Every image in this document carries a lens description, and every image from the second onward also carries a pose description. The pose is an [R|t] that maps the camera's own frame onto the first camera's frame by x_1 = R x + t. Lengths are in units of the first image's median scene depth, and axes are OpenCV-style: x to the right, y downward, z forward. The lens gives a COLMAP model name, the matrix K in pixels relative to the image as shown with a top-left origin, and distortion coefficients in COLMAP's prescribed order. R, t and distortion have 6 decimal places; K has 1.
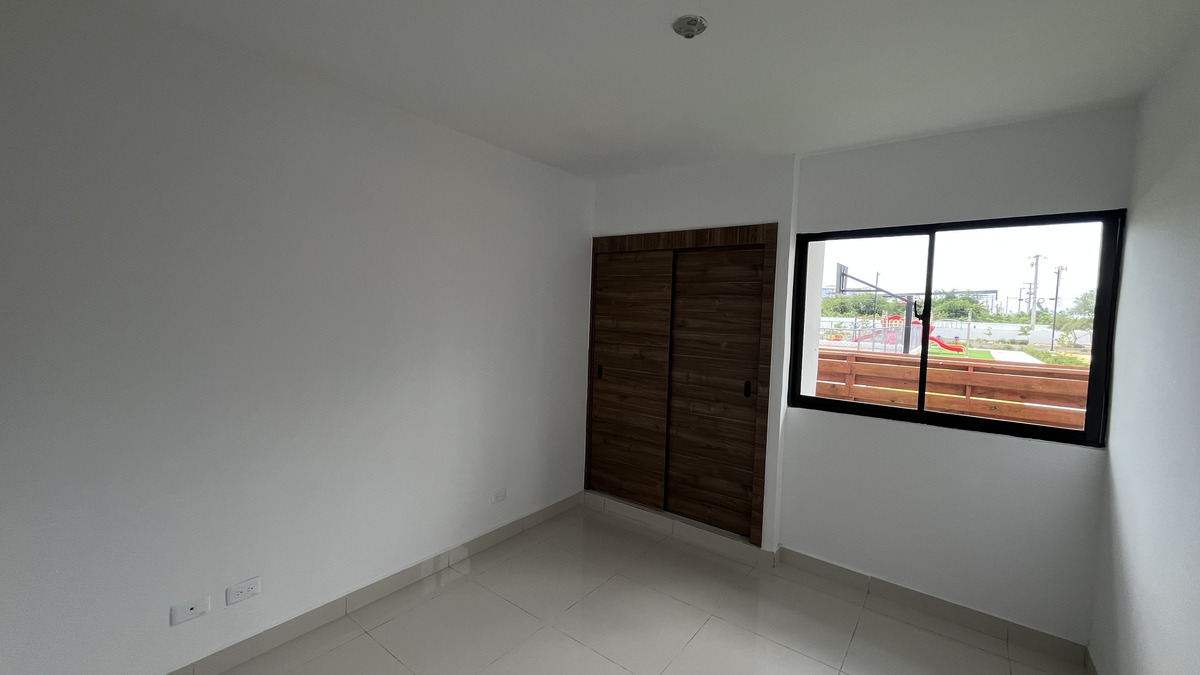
lens RADIAL K [[498.7, 0, 600.0], [0, 498.7, 337.5], [0, 0, 1]] dist [0.000221, -0.000034]
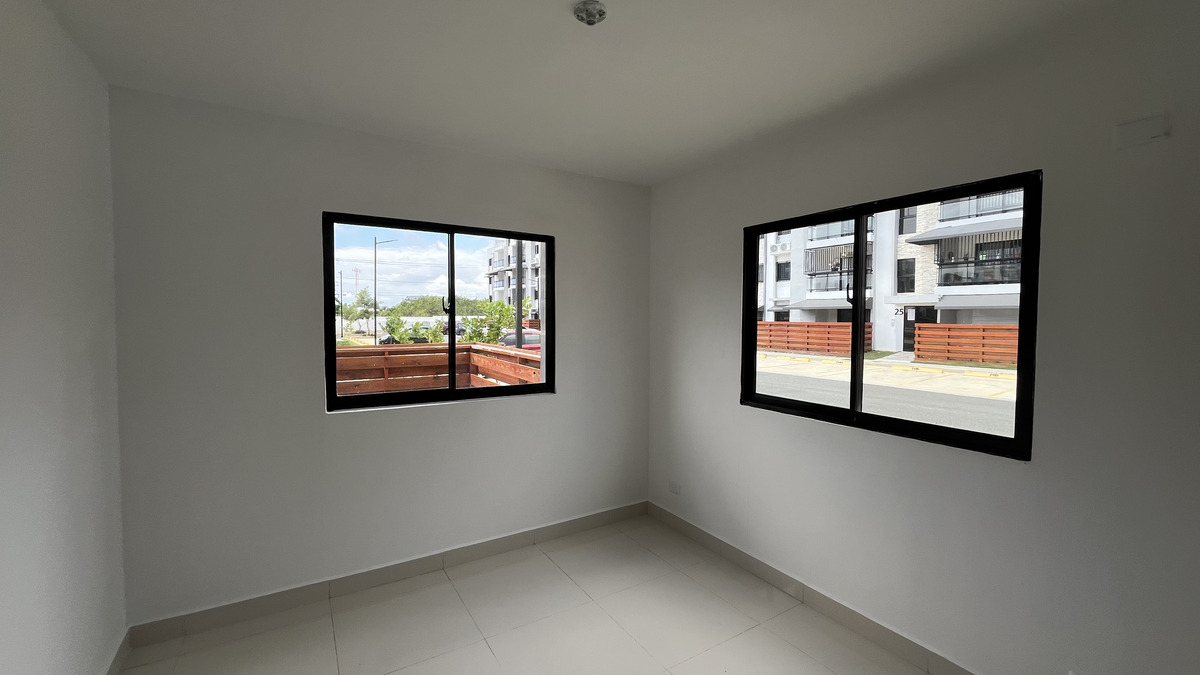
lens RADIAL K [[498.7, 0, 600.0], [0, 498.7, 337.5], [0, 0, 1]] dist [0.000221, -0.000034]
pose [[0.963799, -0.018806, -0.265966, 1.285004], [0.016018, 0.999792, -0.012647, 0.037874], [0.266148, 0.007929, 0.963900, 0.002446]]
